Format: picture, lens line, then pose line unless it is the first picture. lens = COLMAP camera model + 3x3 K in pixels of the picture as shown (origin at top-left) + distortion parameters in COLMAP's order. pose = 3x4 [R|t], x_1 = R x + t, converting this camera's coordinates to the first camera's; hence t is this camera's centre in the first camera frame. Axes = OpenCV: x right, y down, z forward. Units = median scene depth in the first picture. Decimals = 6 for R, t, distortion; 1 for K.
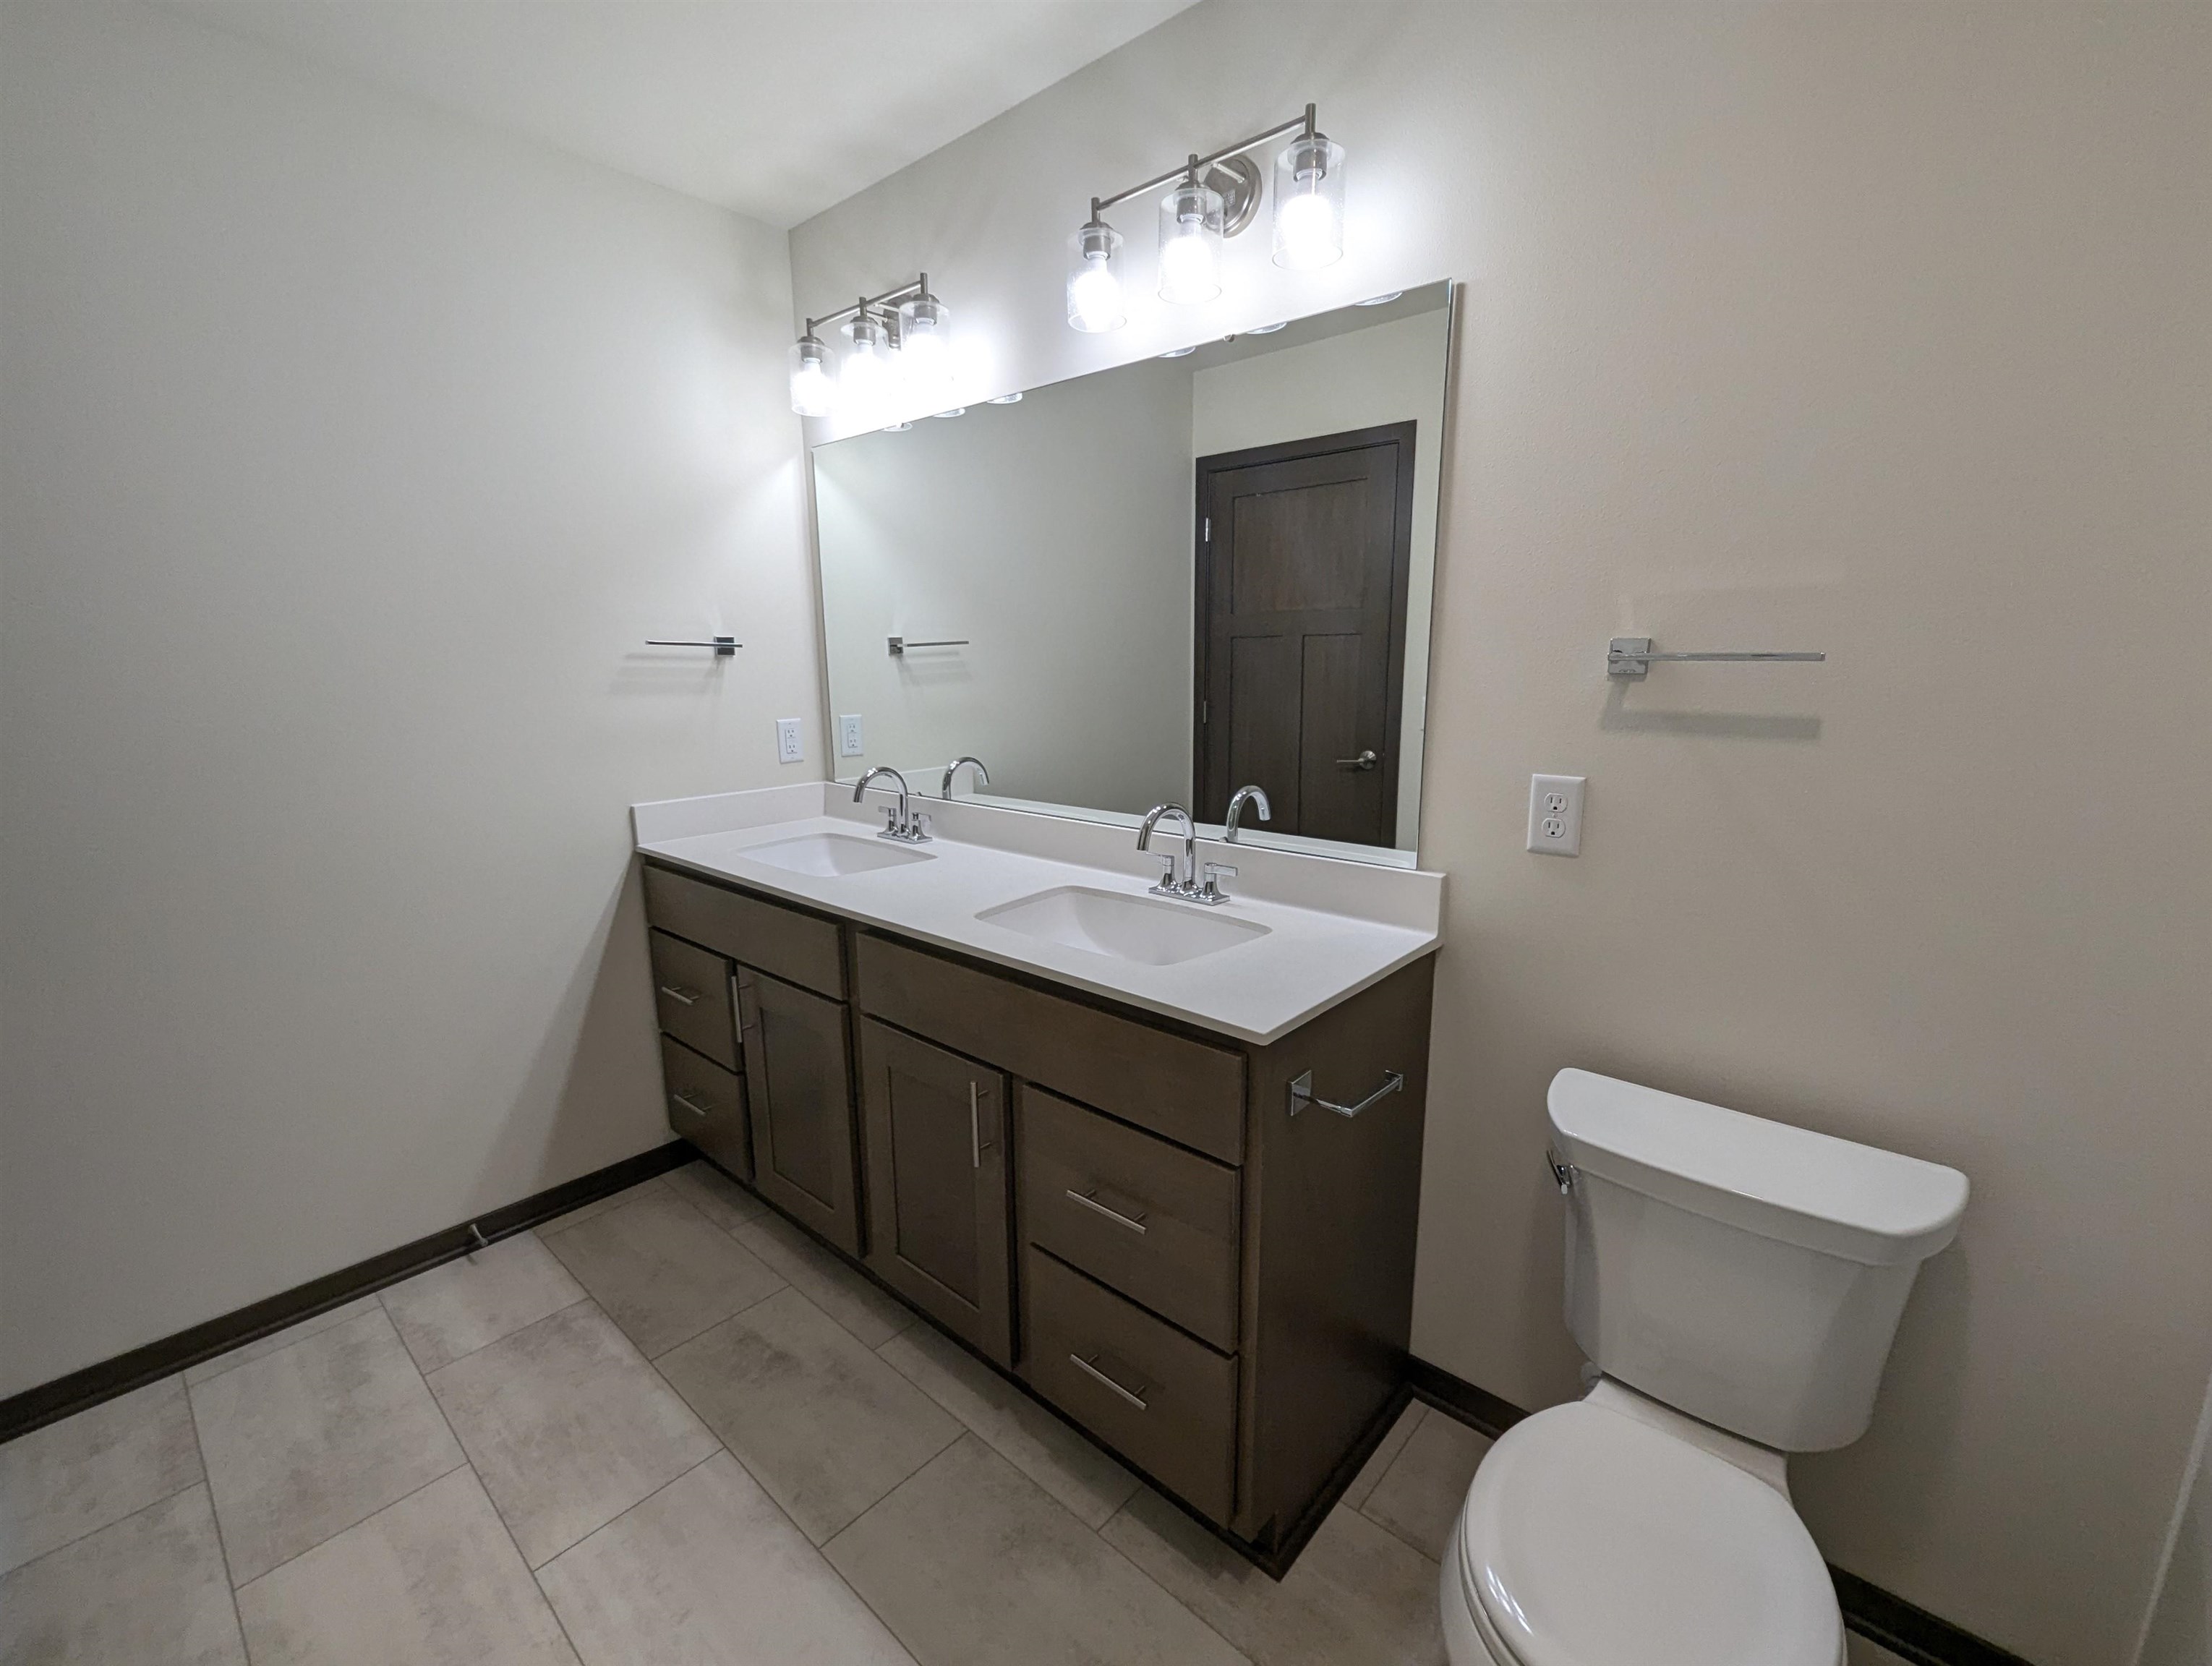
lens RADIAL K [[936.6, 0, 1105.9], [0, 936.6, 841.5], [0, 0, 1]] dist [0.000337, -0.000263]
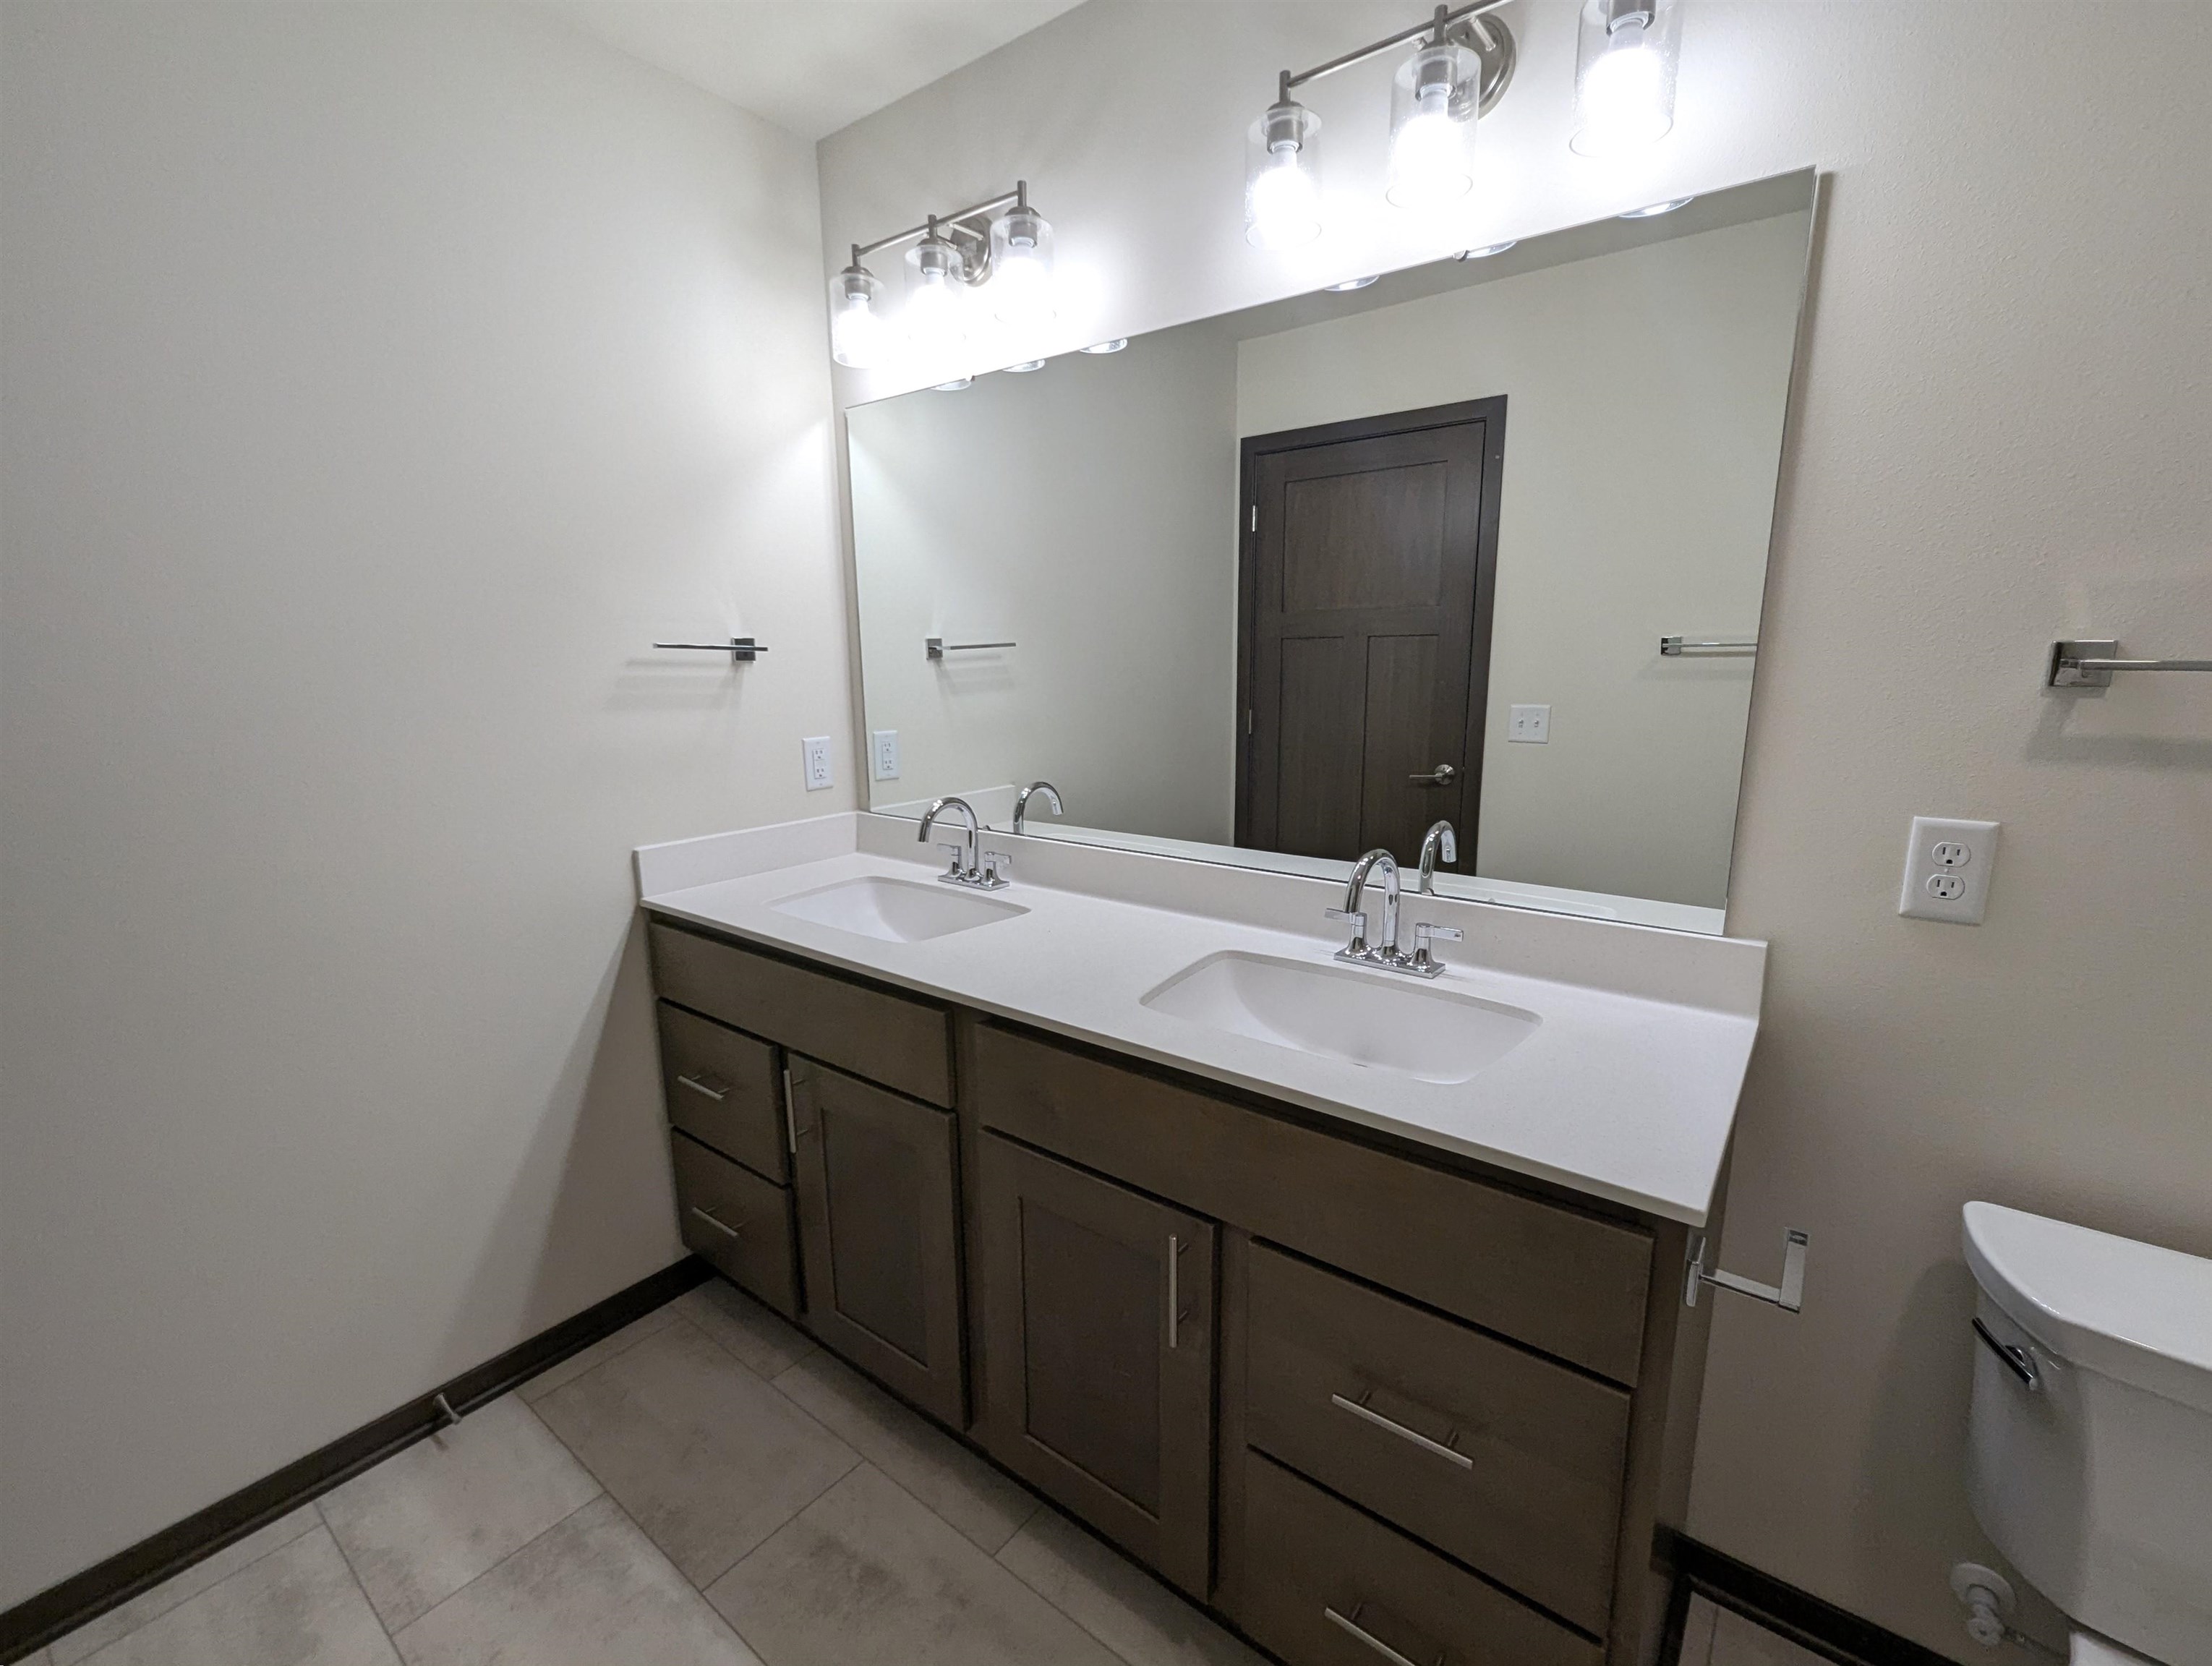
lens RADIAL K [[955.4, 0, 1107.6], [0, 955.4, 844.0], [0, 0, 1]] dist [0.000425, -0.000651]
pose [[0.997818, -0.014087, 0.064502, -0.175100], [0.014238, 0.999897, -0.001877, -0.039684], [-0.064469, 0.002791, 0.997916, 0.179941]]
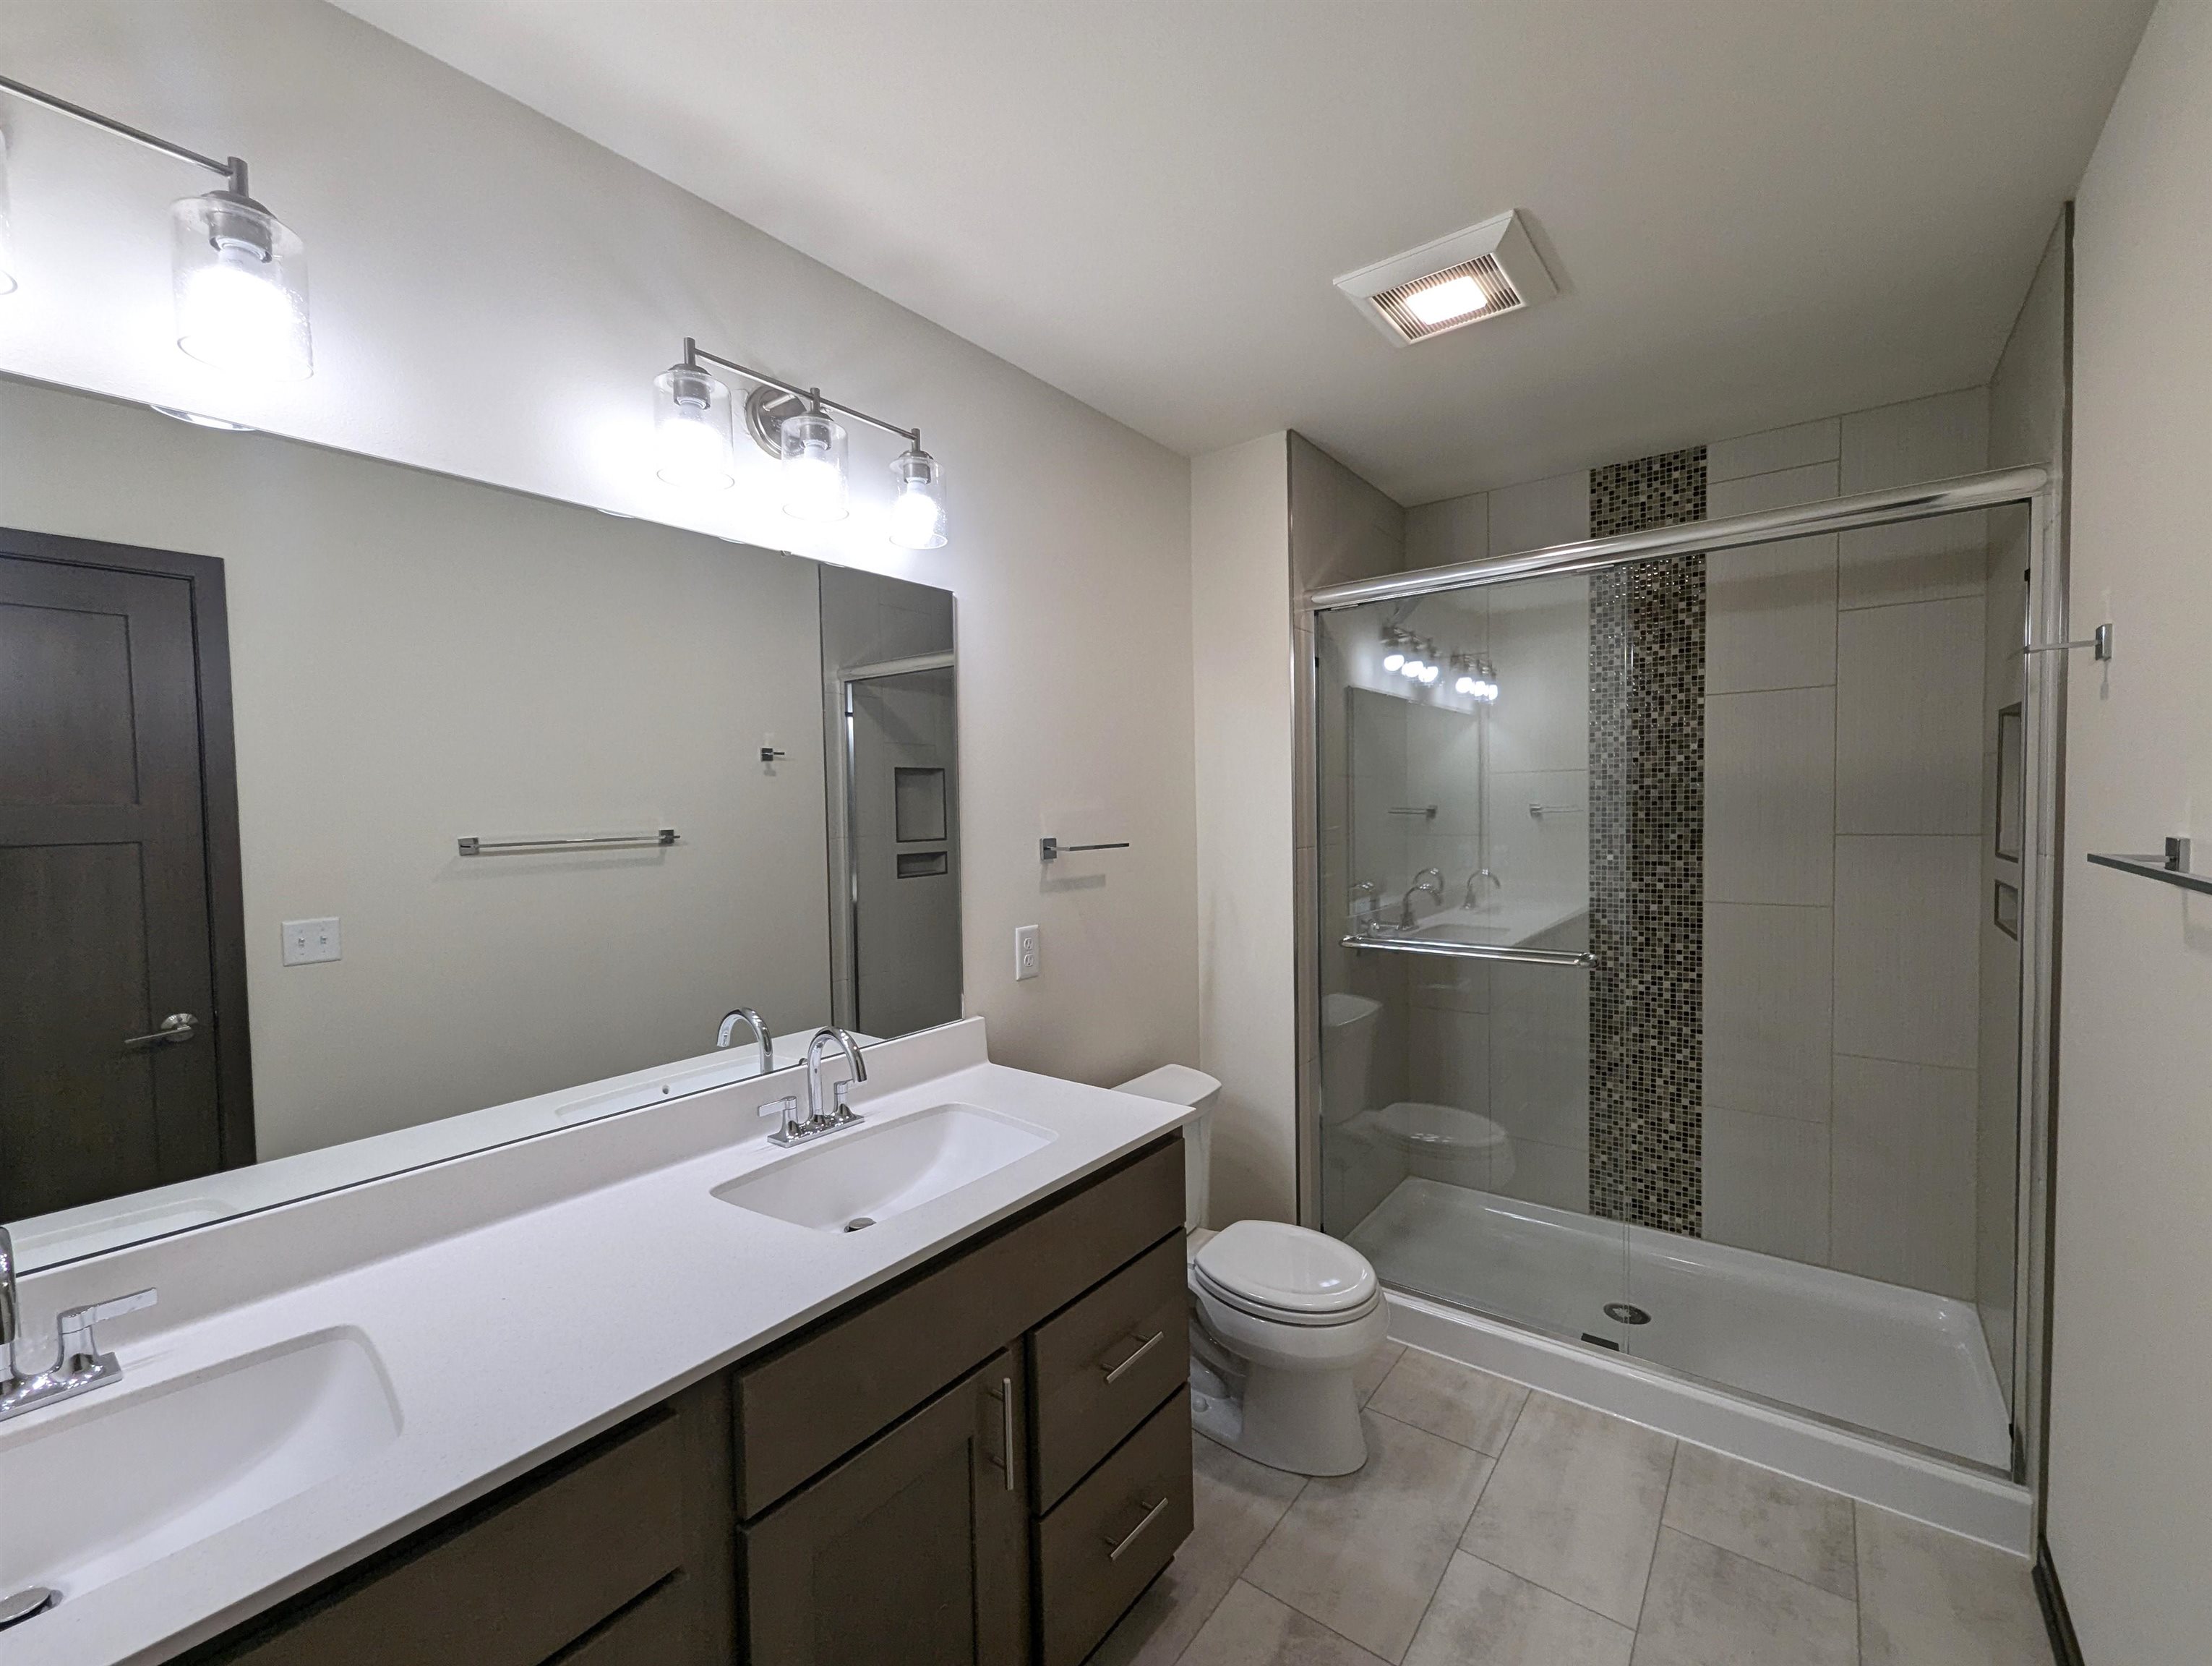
lens RADIAL K [[905.6, 0, 1098.5], [0, 905.6, 853.3], [0, 0, 1]] dist [0.000601, -0.000616]
pose [[-0.059816, -0.036281, 0.997550, -0.677920], [0.221933, 0.973844, 0.048726, -0.157716], [-0.973226, 0.224304, -0.050200, 0.632119]]
